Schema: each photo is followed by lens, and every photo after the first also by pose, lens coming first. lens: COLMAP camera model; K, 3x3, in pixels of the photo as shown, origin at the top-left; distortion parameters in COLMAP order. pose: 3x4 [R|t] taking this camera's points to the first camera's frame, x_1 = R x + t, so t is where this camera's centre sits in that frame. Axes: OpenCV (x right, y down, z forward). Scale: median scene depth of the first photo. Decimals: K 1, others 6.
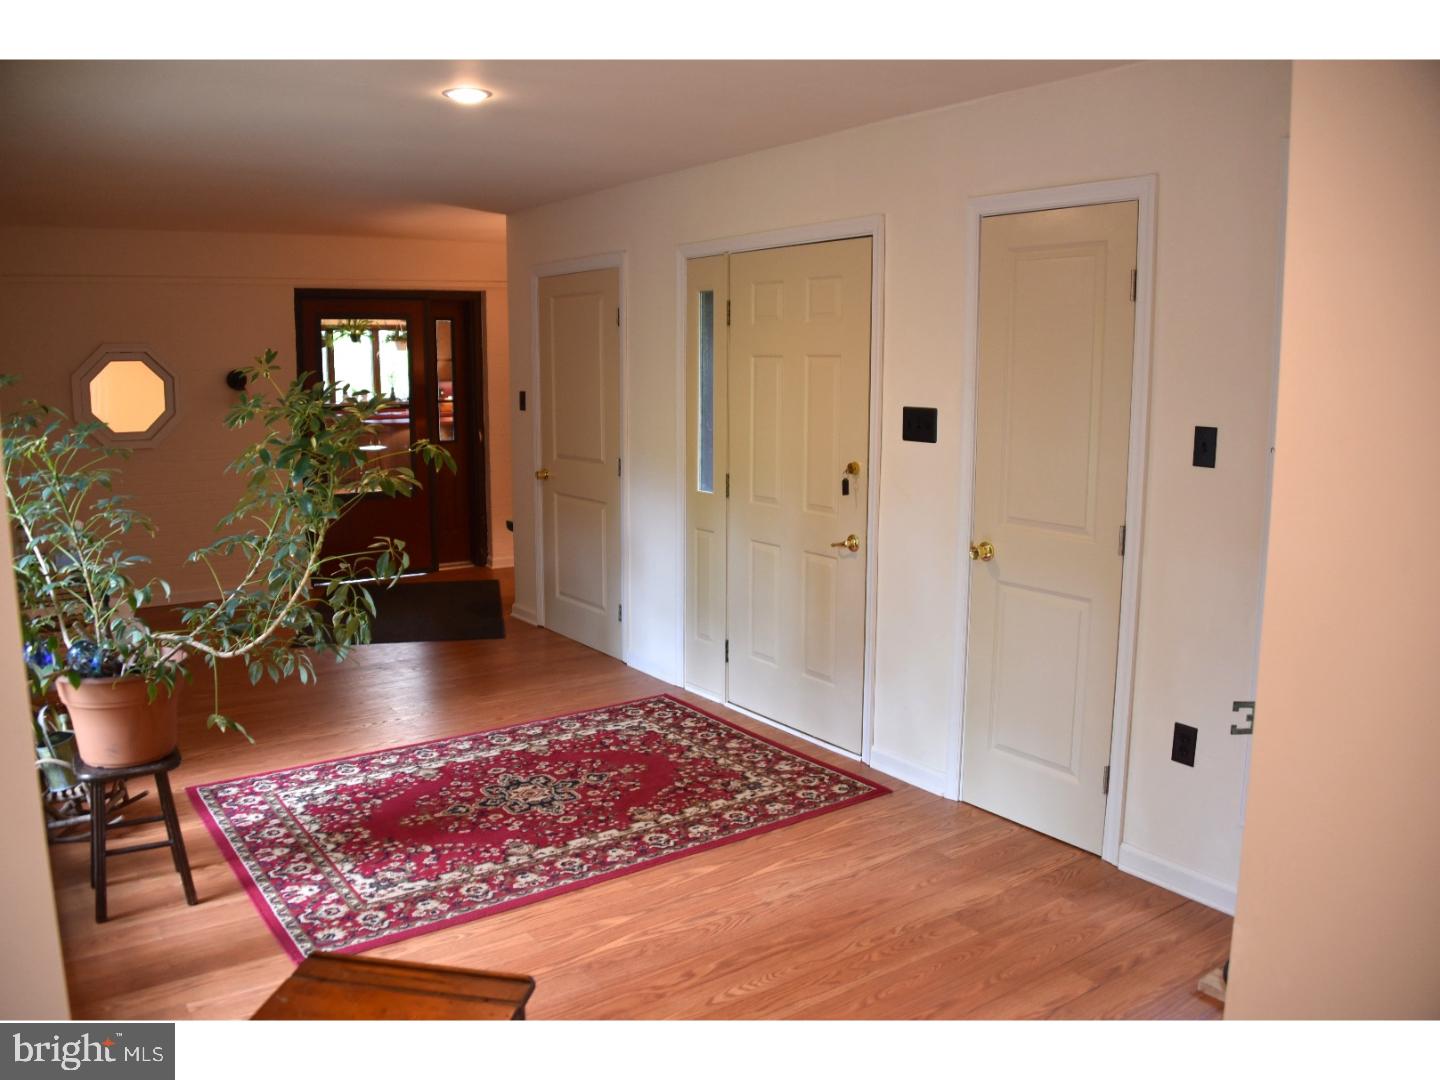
lens RADIAL K [[1144.4, 0, 720.0], [0, 1144.4, 540.0], [0, 0, 1]] dist [-0.113266, 0.007518]
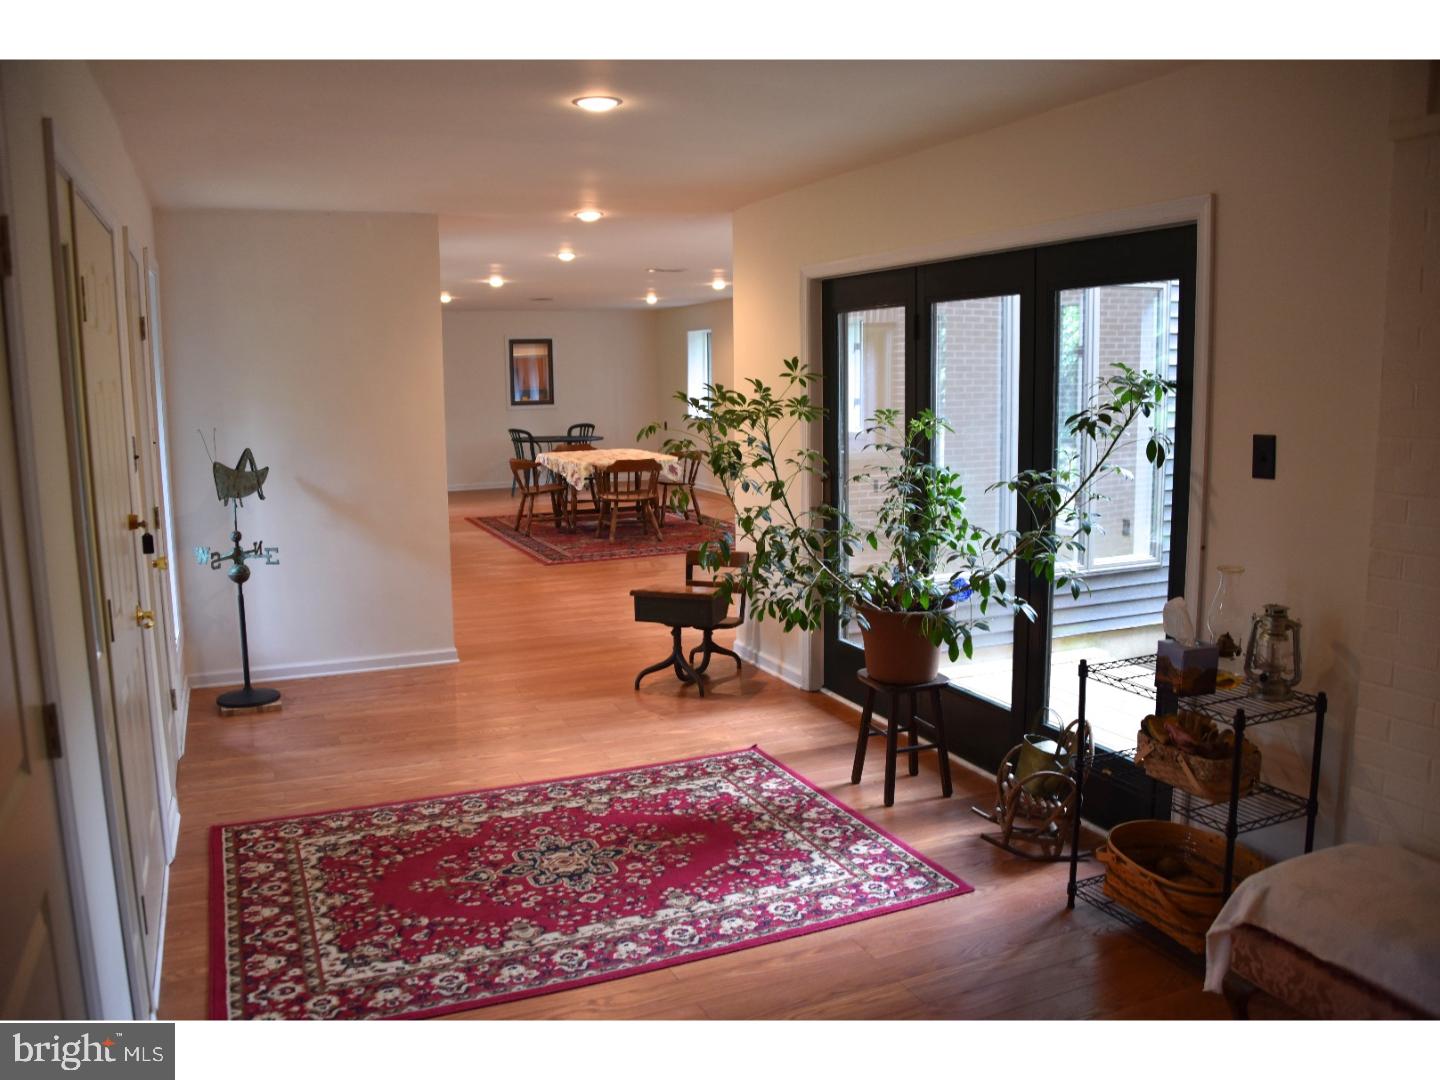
lens RADIAL K [[1144.4, 0, 720.0], [0, 1144.4, 540.0], [0, 0, 1]] dist [-0.113266, 0.007518]
pose [[-0.979879, -0.014567, 0.199062, -0.473987], [0.045474, 0.954809, 0.293720, -0.279513], [-0.194344, 0.296862, -0.934935, 1.784749]]
